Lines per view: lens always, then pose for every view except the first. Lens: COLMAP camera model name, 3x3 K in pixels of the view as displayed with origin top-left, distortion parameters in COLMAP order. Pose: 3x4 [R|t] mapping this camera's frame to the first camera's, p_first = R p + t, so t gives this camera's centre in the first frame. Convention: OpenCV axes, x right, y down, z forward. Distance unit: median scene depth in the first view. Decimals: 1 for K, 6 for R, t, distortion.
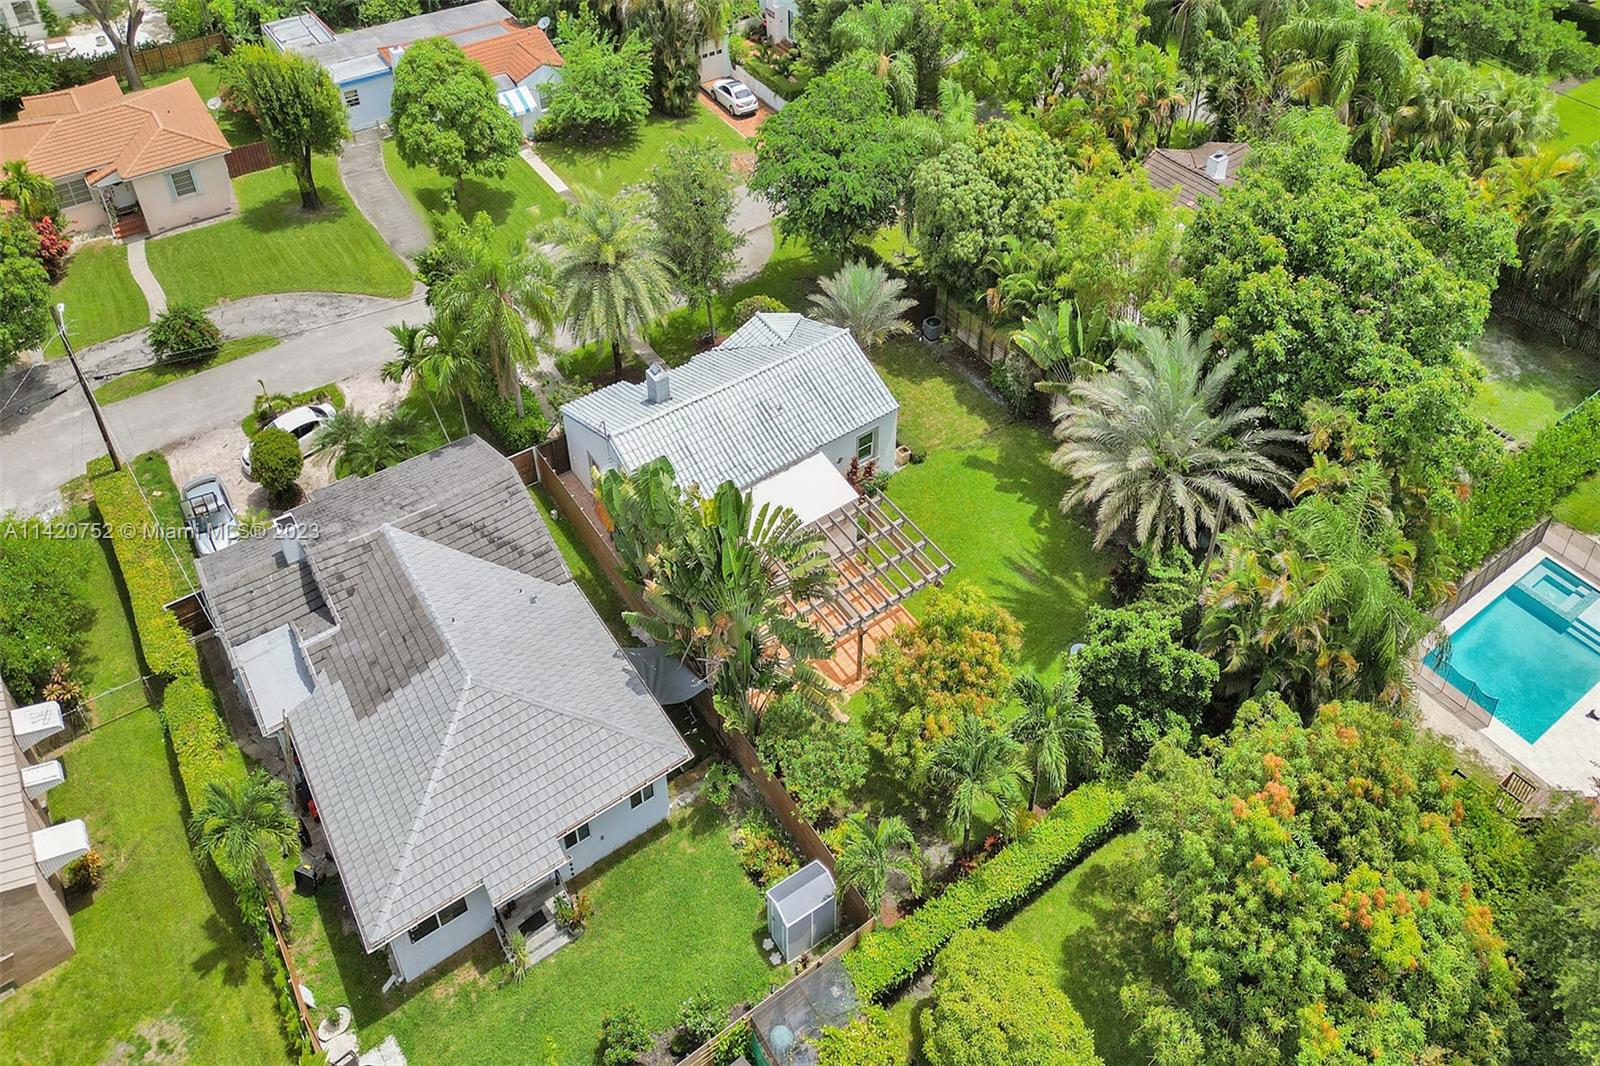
lens RADIAL K [[1105.6, 0, 807.8], [0, 1105.6, 501.6], [0, 0, 1]] dist [0.061497, -0.051473]
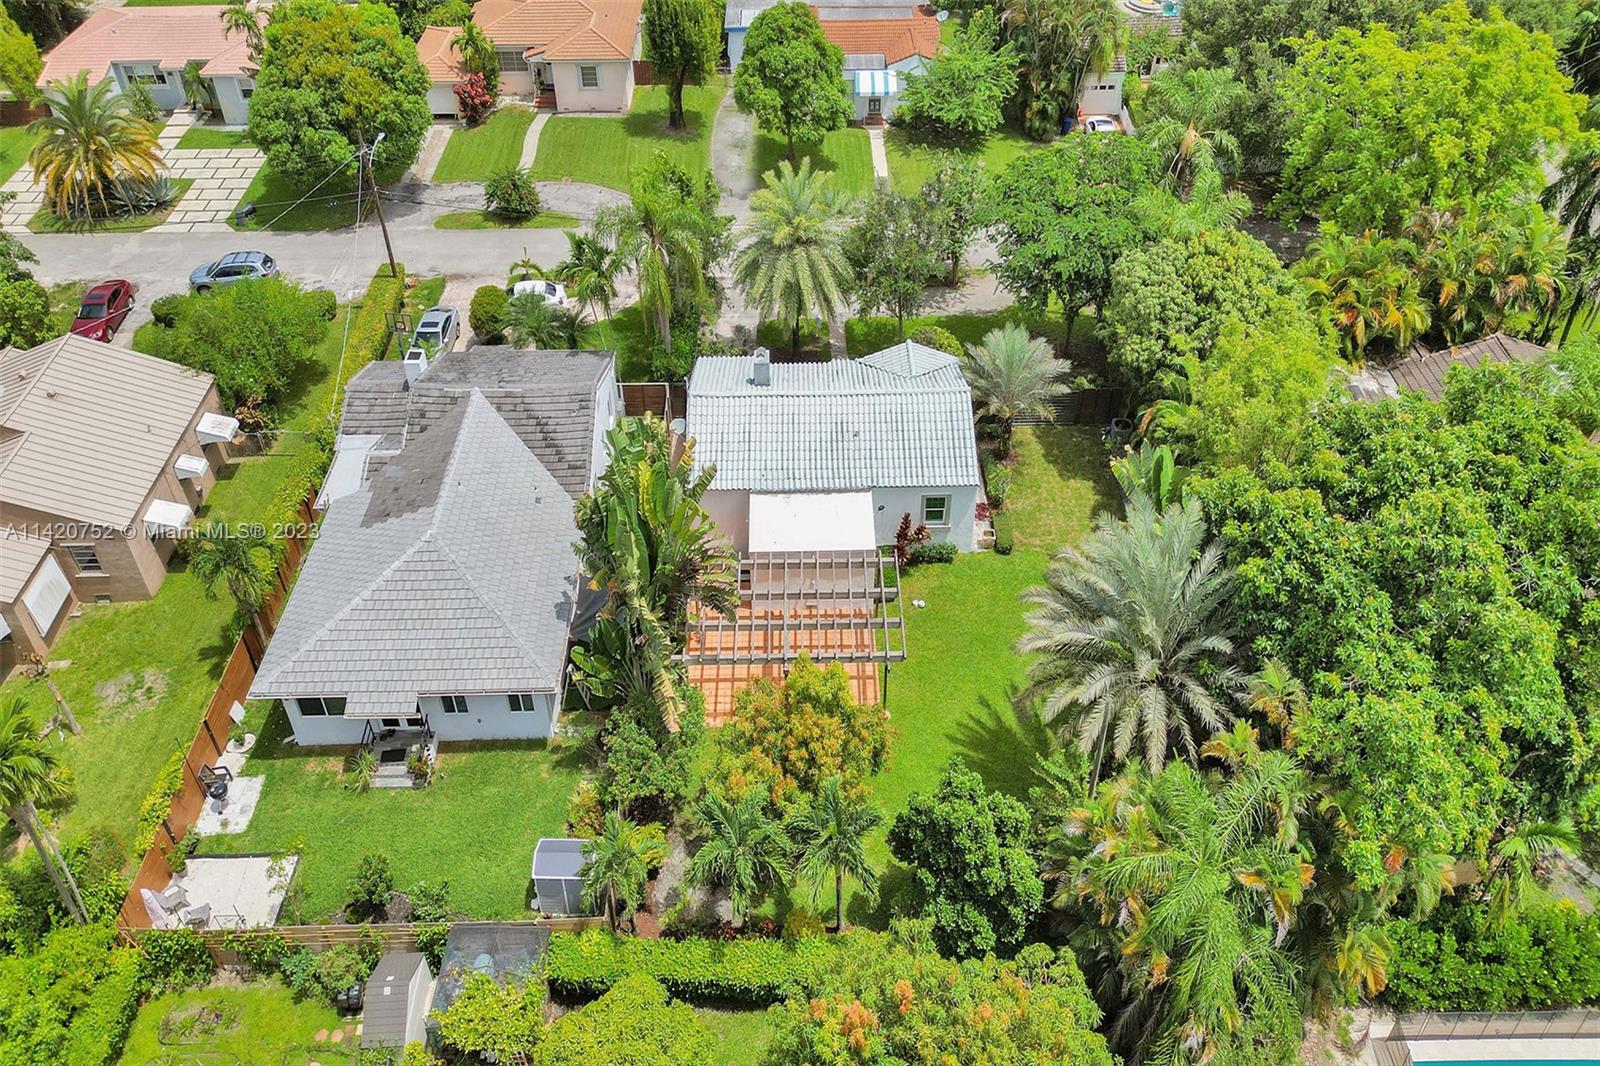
lens RADIAL K [[1105.6, 0, 807.8], [0, 1105.6, 501.6], [0, 0, 1]] dist [0.061497, -0.051473]
pose [[0.813396, 0.406737, -0.415874, 0.351515], [-0.405885, 0.908960, 0.095130, -0.101164], [0.416706, 0.091419, 0.904433, 0.101427]]
